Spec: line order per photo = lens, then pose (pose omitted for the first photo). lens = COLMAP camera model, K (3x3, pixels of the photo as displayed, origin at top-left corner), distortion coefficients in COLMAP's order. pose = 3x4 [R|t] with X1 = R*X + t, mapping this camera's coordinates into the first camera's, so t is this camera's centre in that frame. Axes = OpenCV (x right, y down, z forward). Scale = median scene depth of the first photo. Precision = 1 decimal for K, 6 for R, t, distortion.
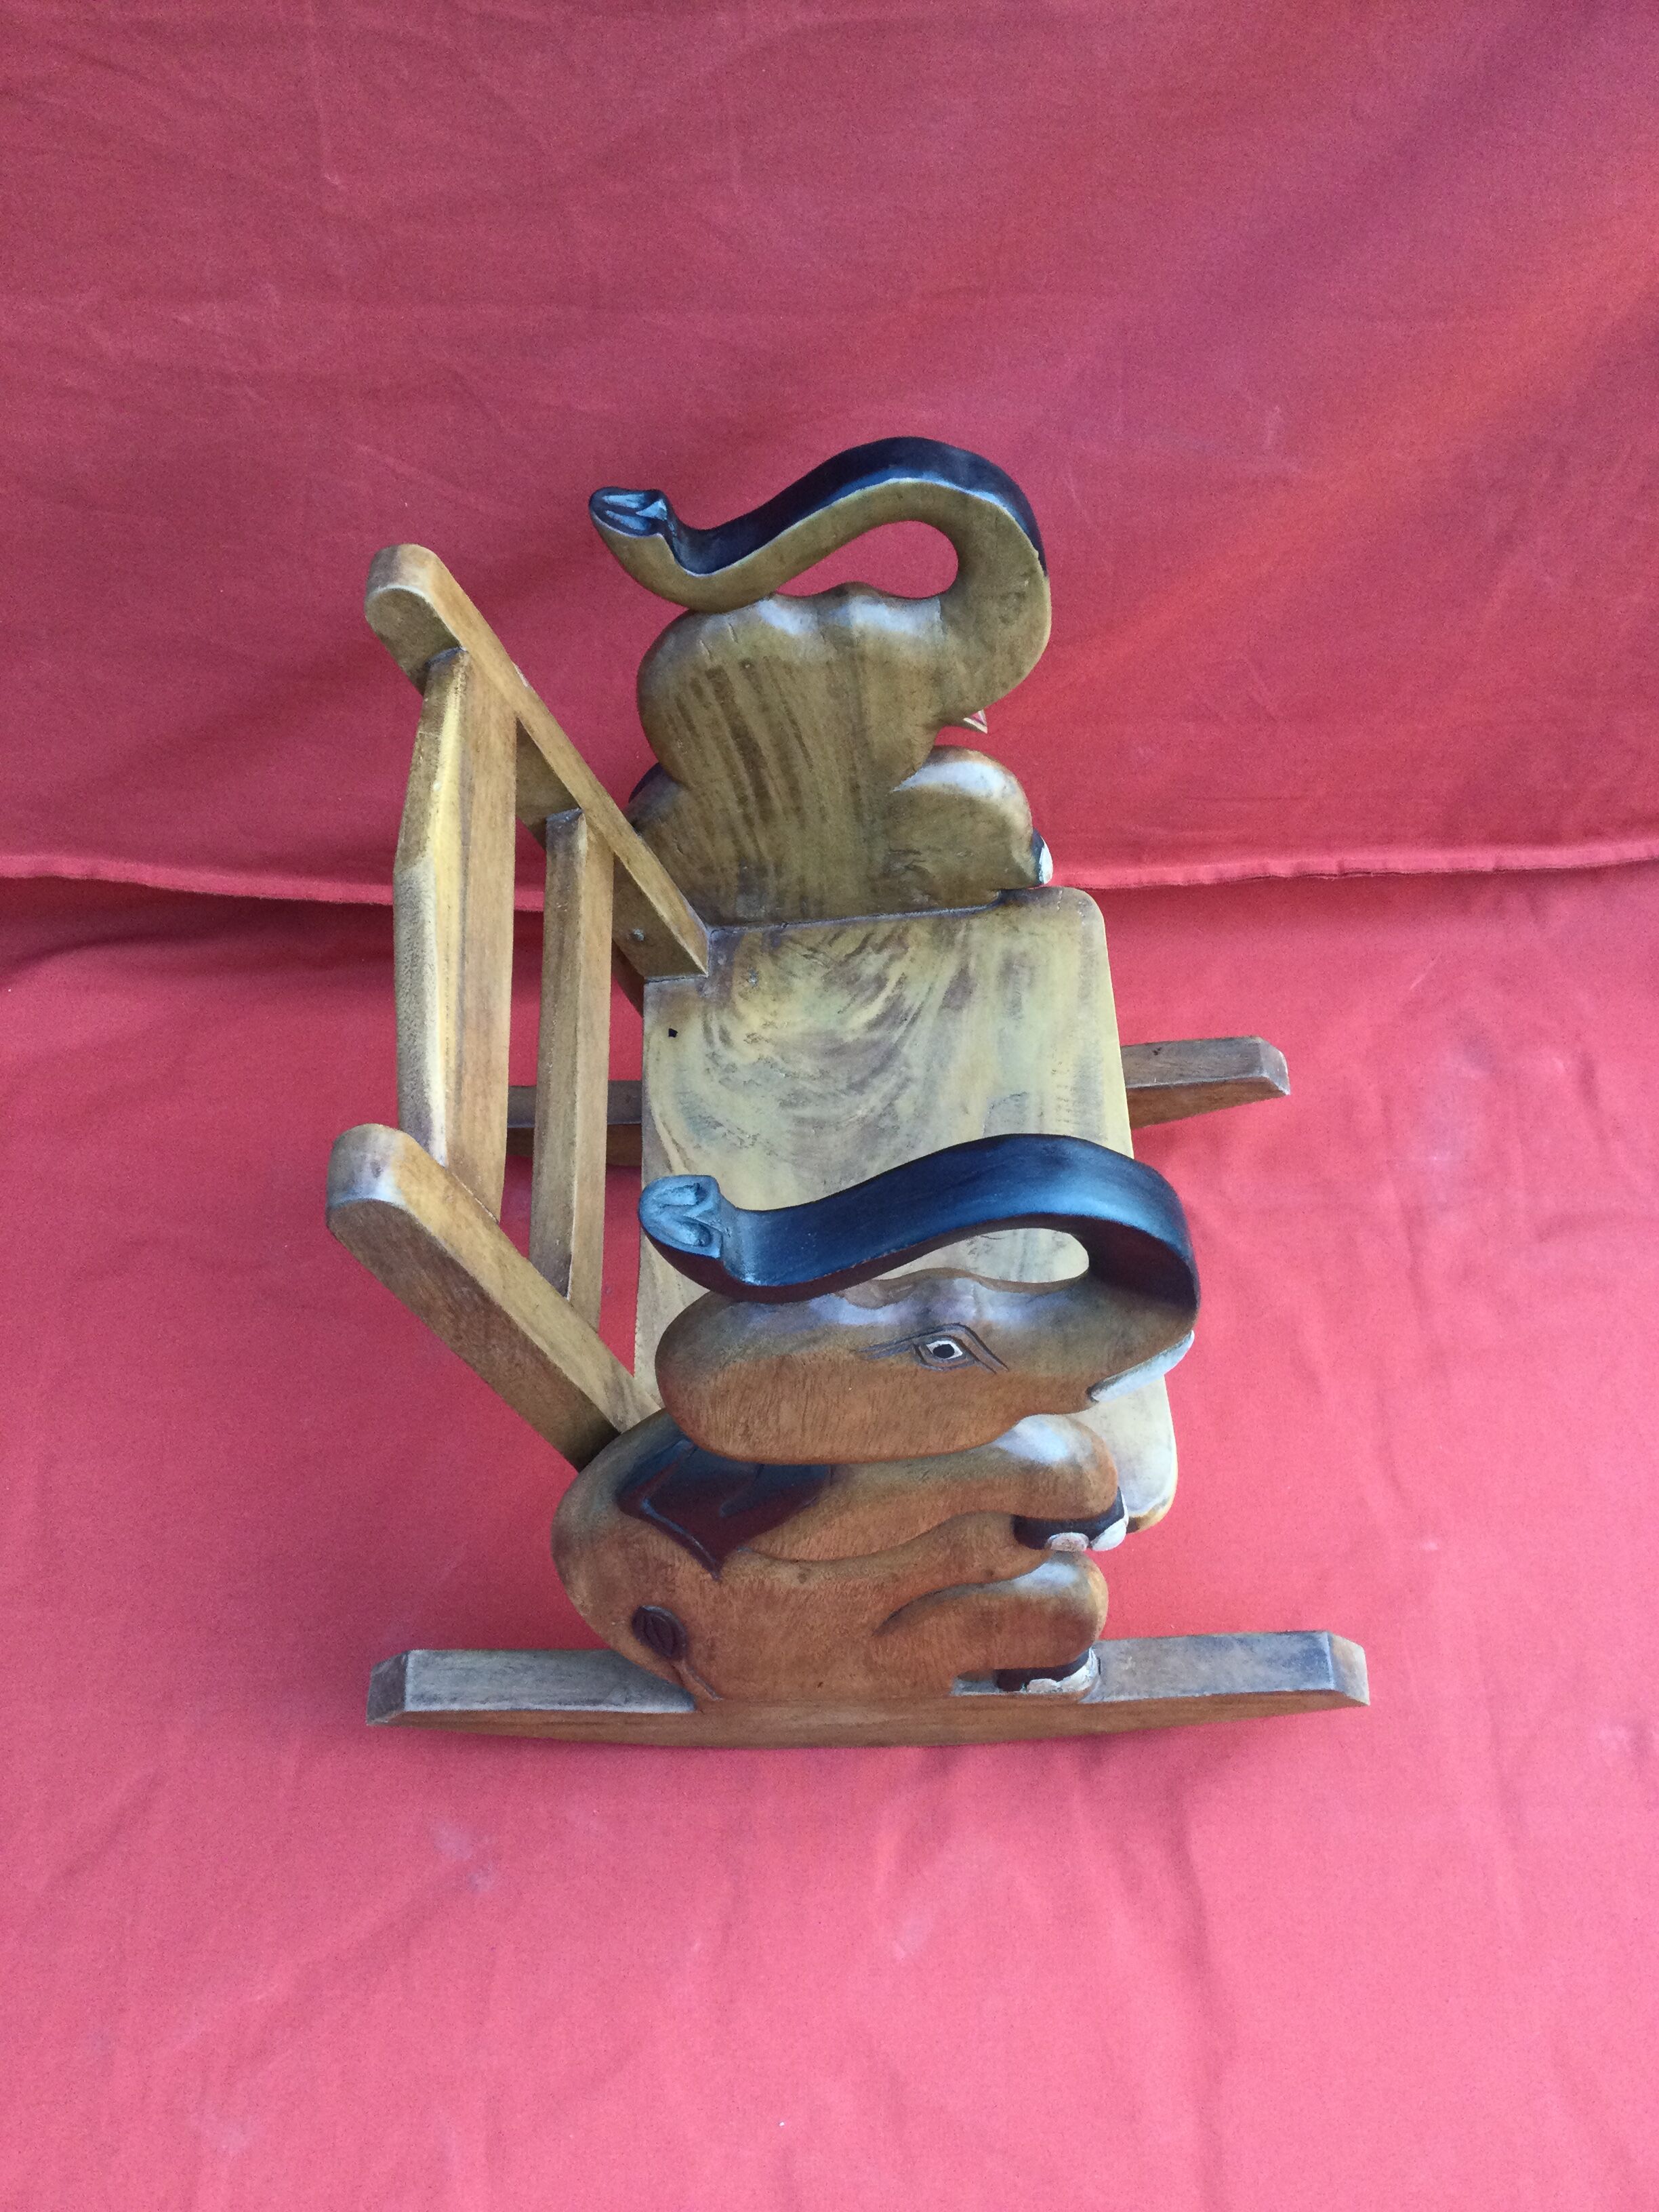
lens RADIAL K [[1974.1, 0, 805.6], [0, 1974.1, 1098.1], [0, 0, 1]] dist [0.106950, -0.207525]
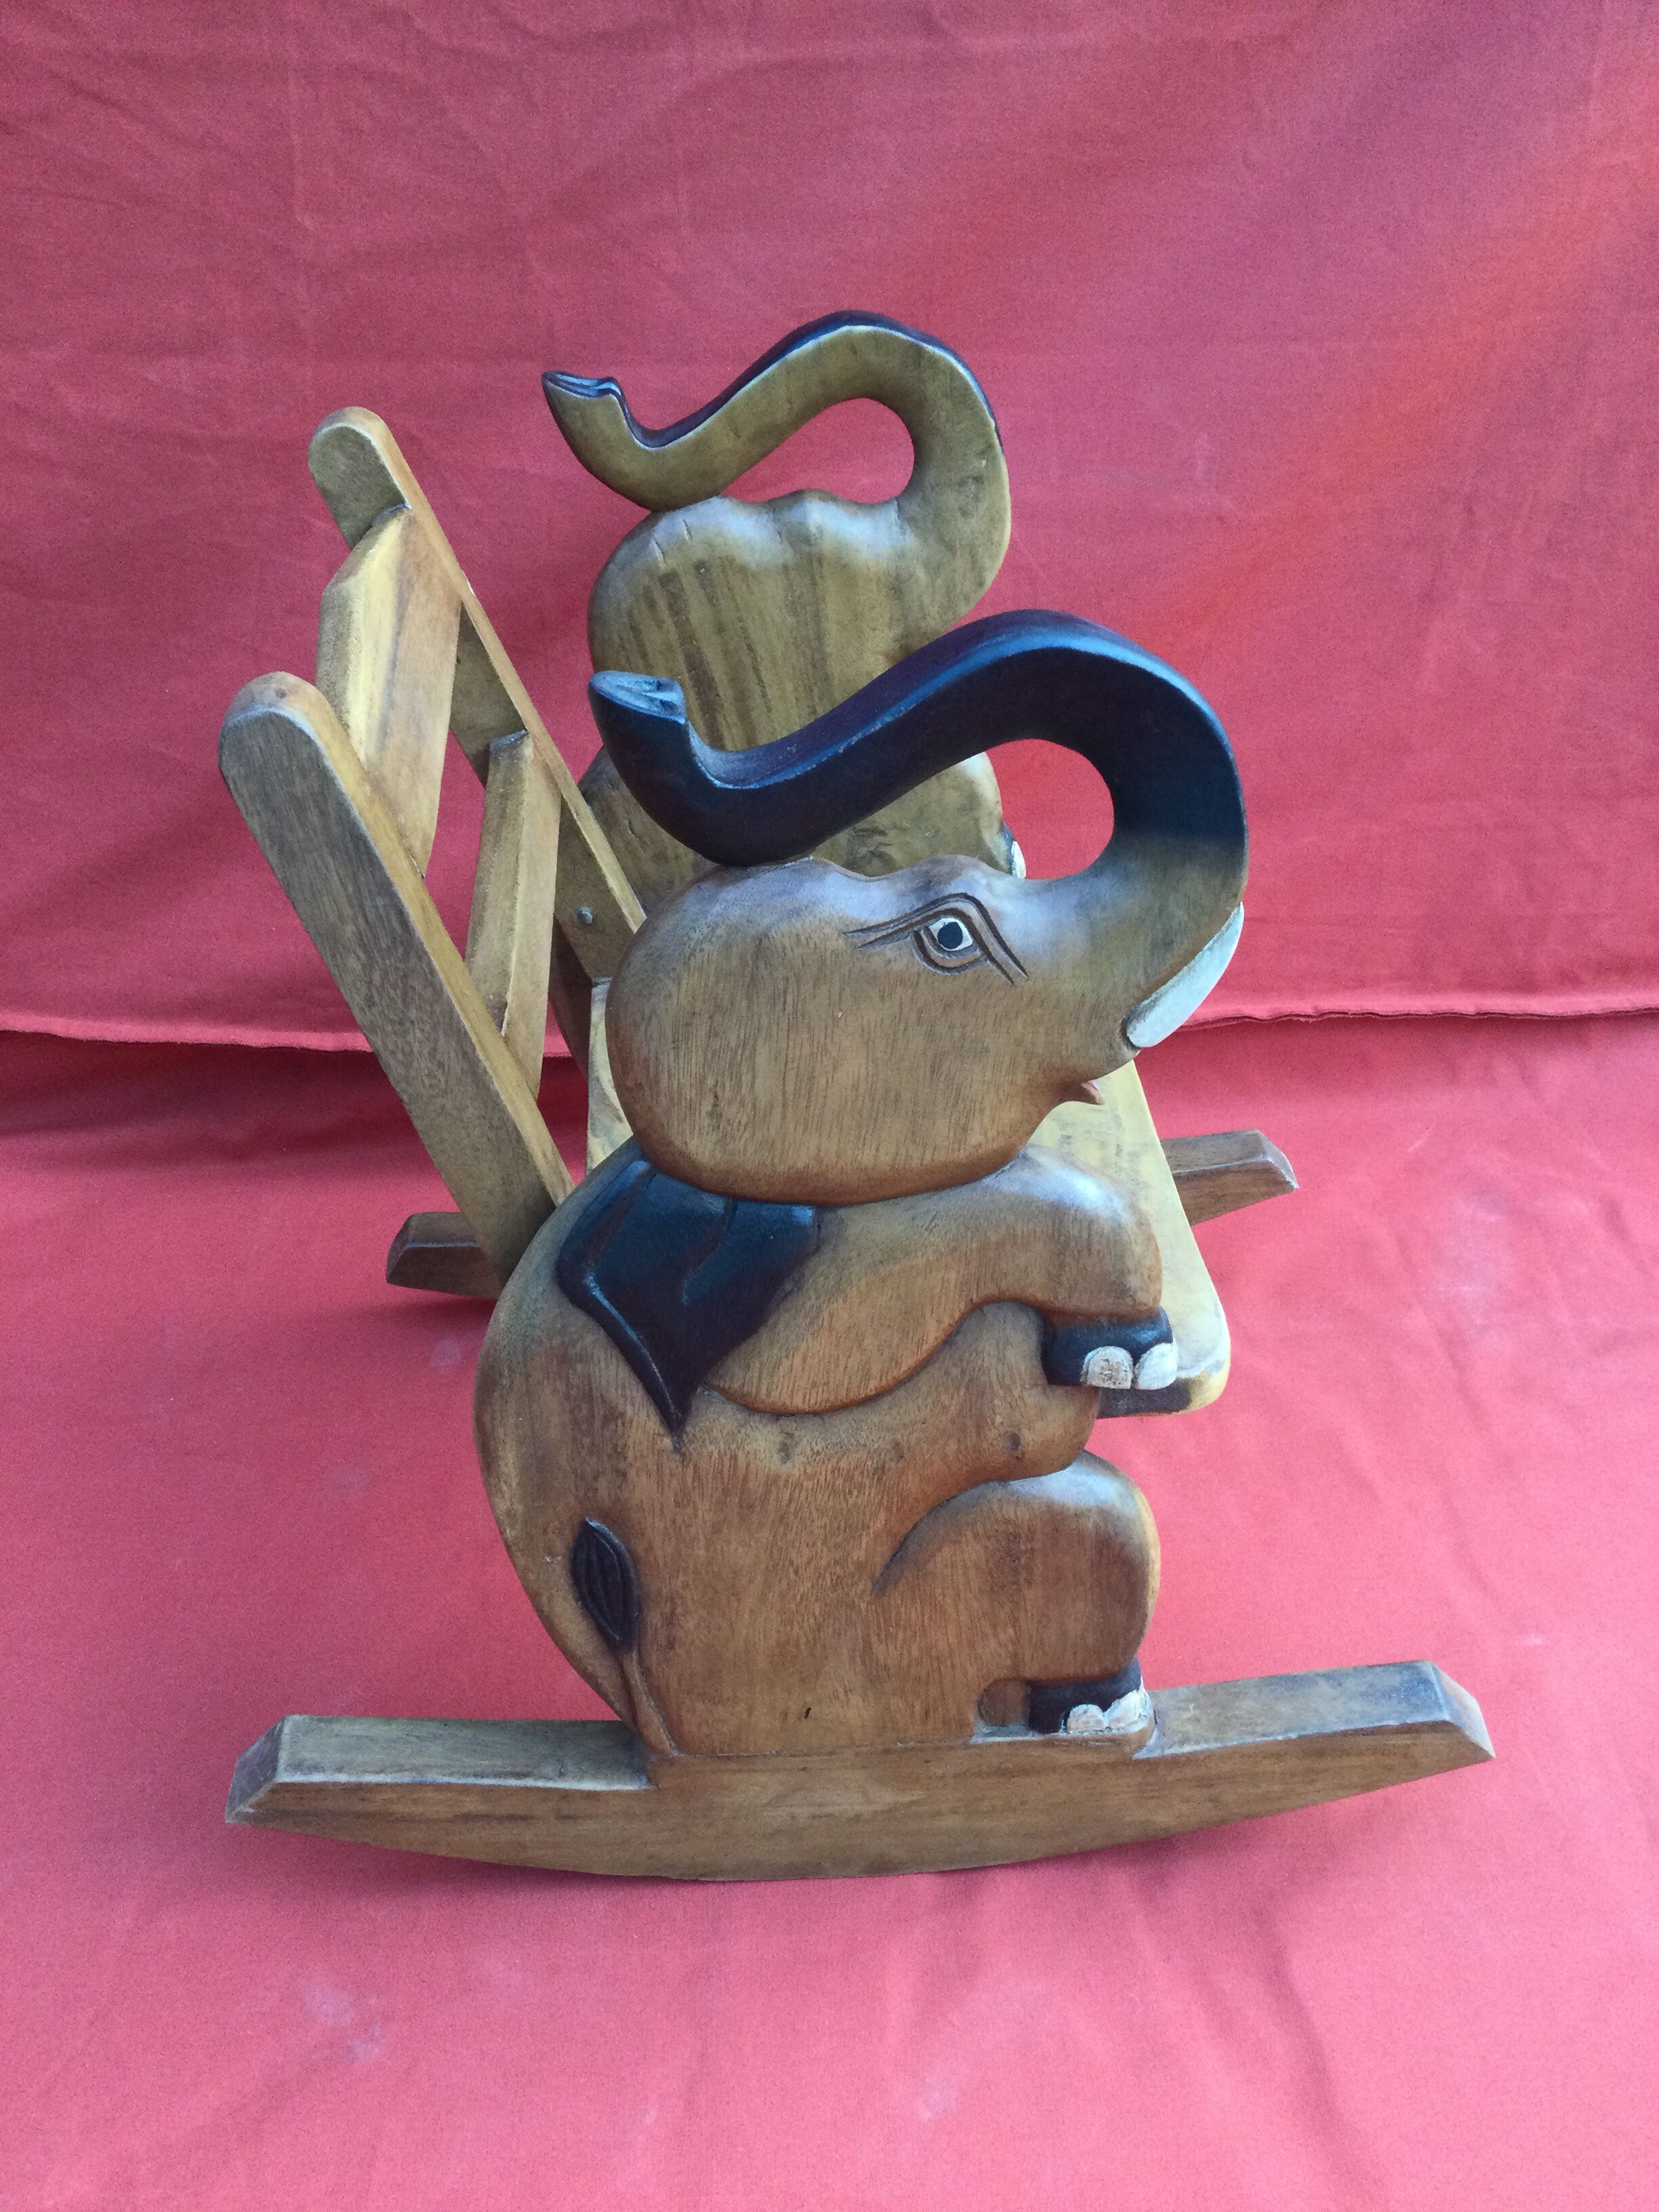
lens RADIAL K [[1974.1, 0, 805.6], [0, 1974.1, 1098.1], [0, 0, 1]] dist [0.106950, -0.207525]
pose [[0.999273, -0.019370, 0.032837, -0.015171], [0.029972, 0.931447, -0.362640, 0.365379], [-0.023561, 0.363361, 0.931350, 0.179347]]
